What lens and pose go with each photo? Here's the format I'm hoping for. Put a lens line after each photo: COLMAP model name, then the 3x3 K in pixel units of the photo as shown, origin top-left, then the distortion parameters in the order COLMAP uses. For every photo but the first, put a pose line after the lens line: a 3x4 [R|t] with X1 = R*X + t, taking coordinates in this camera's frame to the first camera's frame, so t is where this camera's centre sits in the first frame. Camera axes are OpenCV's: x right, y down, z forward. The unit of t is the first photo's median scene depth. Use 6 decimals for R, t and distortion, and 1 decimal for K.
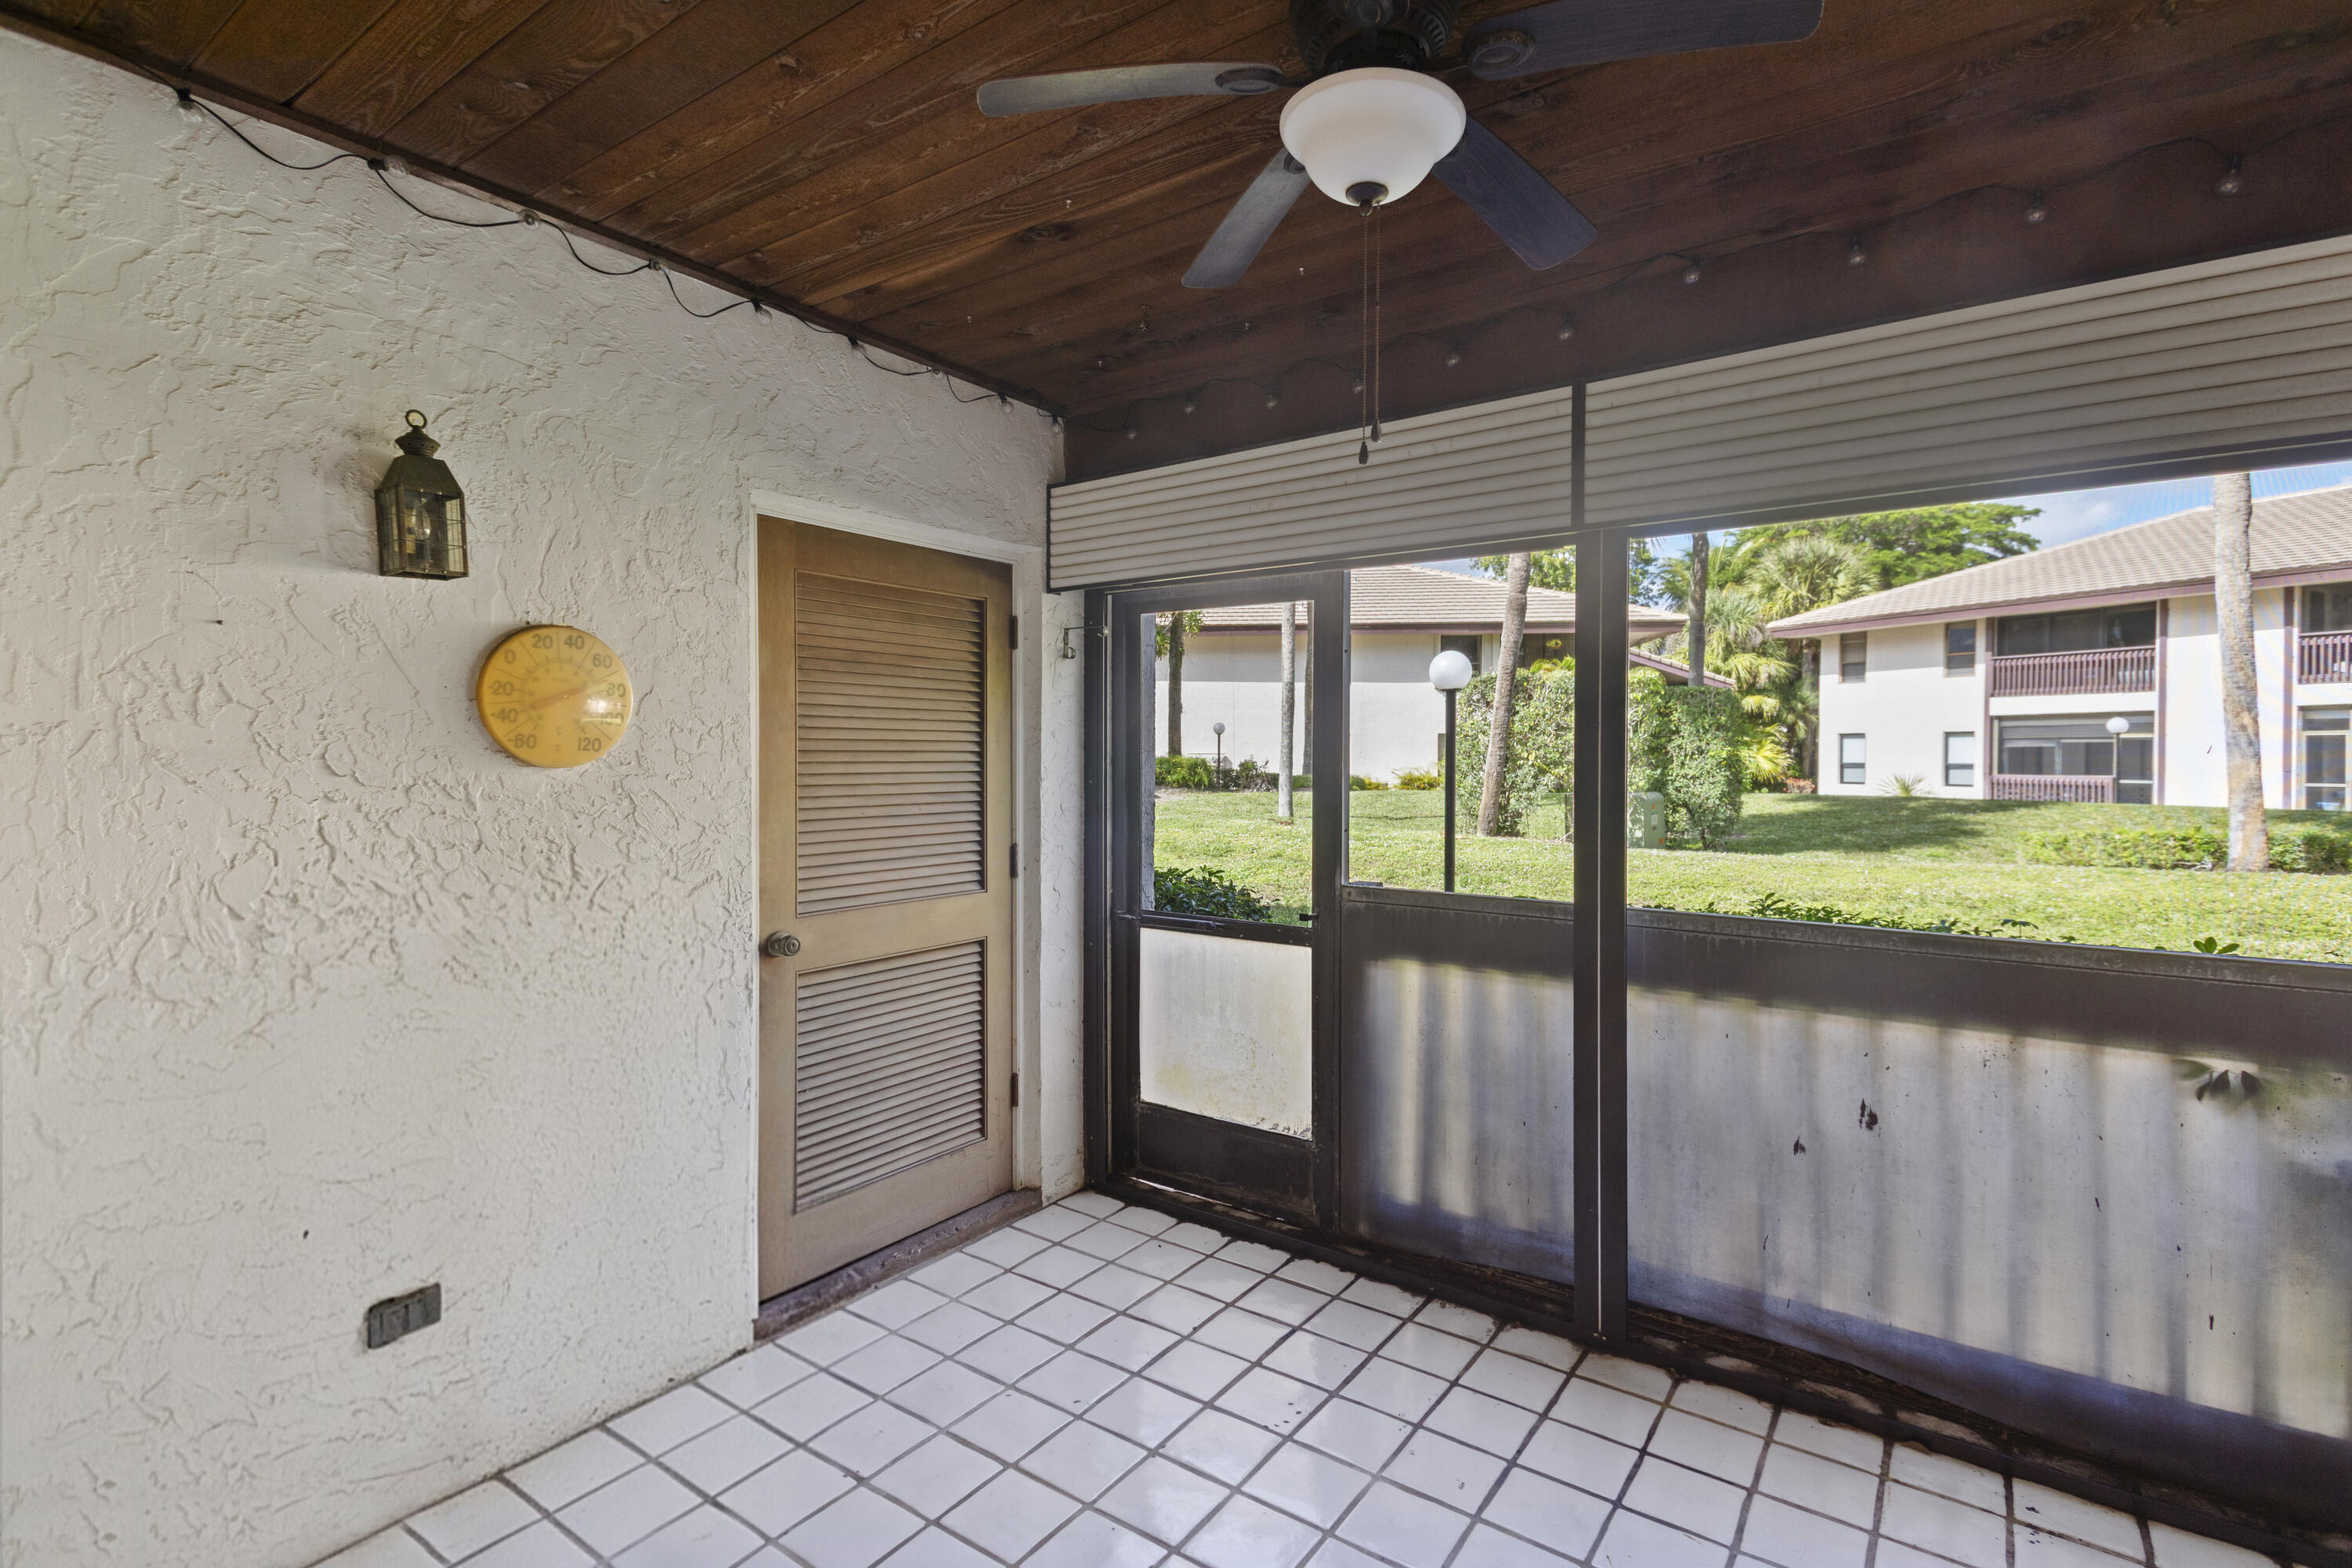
lens RADIAL K [[1104.4, 0, 1169.7], [0, 1104.4, 761.8], [0, 0, 1]] dist [0.033623, -0.000852]
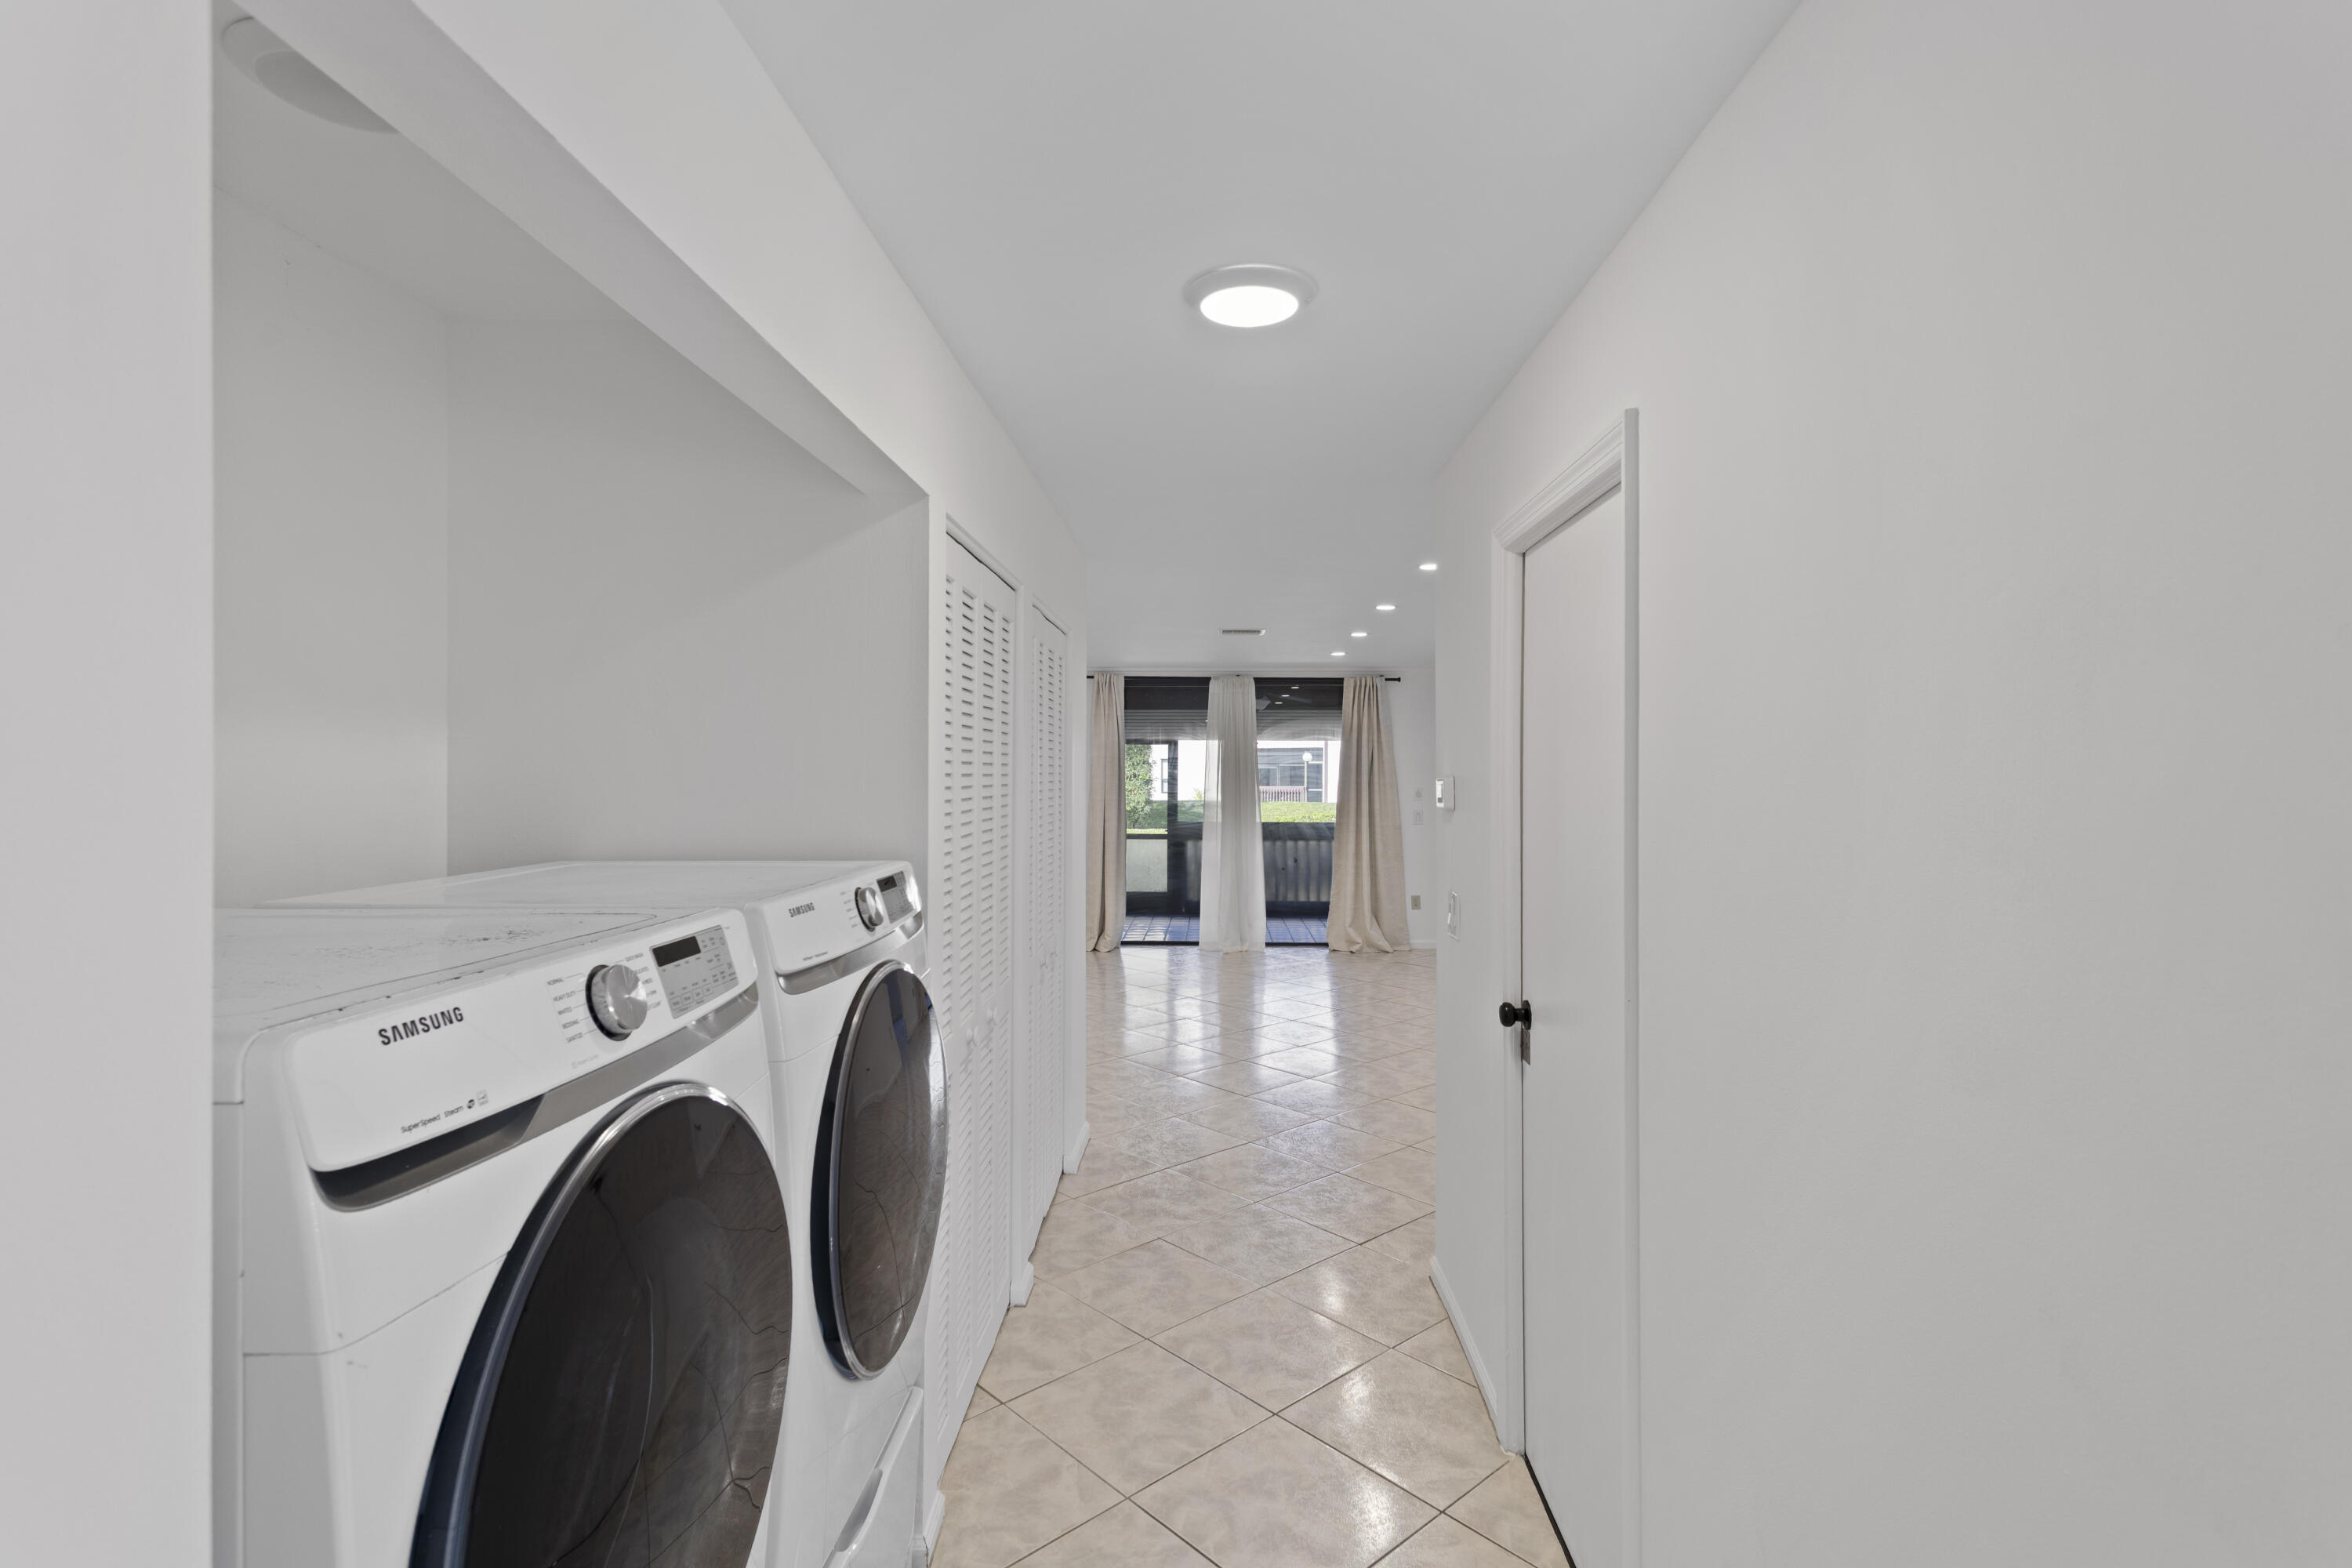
lens RADIAL K [[1090.8, 0, 1173.1], [0, 1090.8, 775.3], [0, 0, 1]] dist [0.000466, -0.000157]
pose [[0.834493, -0.007426, 0.550968, -1.829400], [0.009042, 0.999959, -0.000219, -0.048050], [-0.550944, 0.005165, 0.834526, -2.014163]]
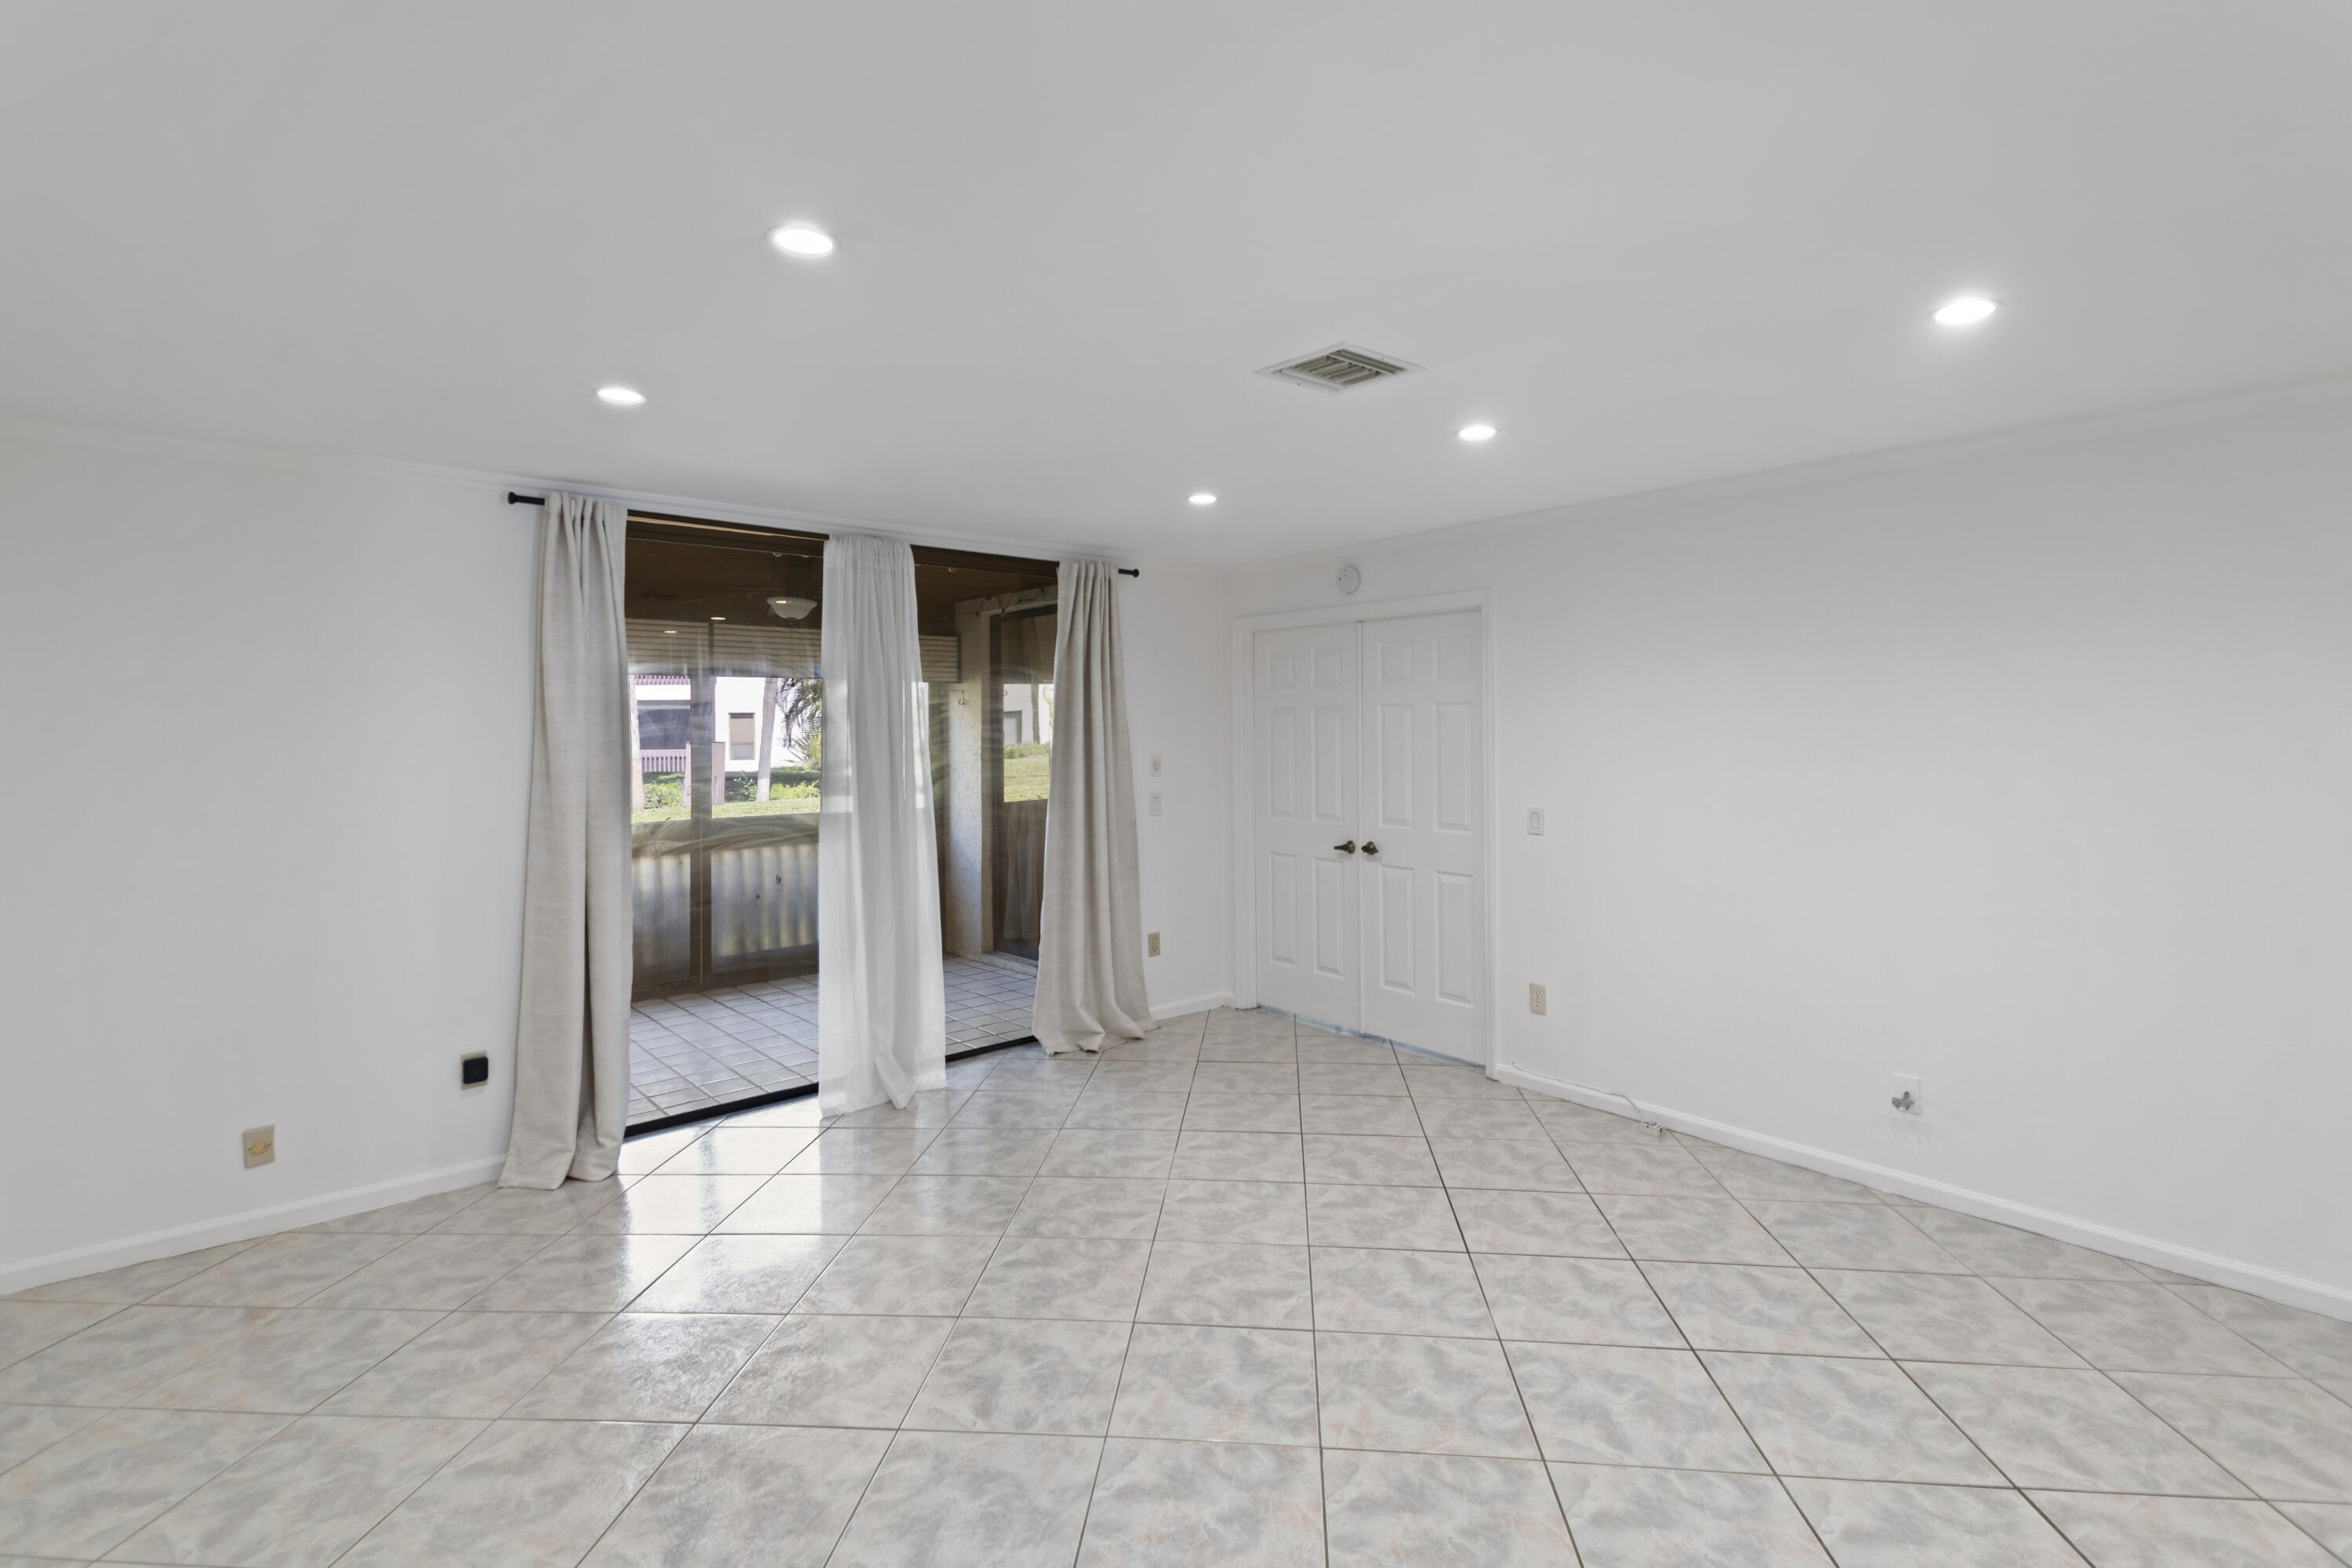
lens RADIAL K [[1113.4, 0, 1180.3], [0, 1113.4, 742.3], [0, 0, 1]] dist [0.057245, -0.026002]
pose [[0.251048, -0.022408, 0.967715, -1.457457], [0.020921, 0.999624, 0.017720, -0.060297], [-0.967749, 0.015797, 0.251422, -0.589985]]
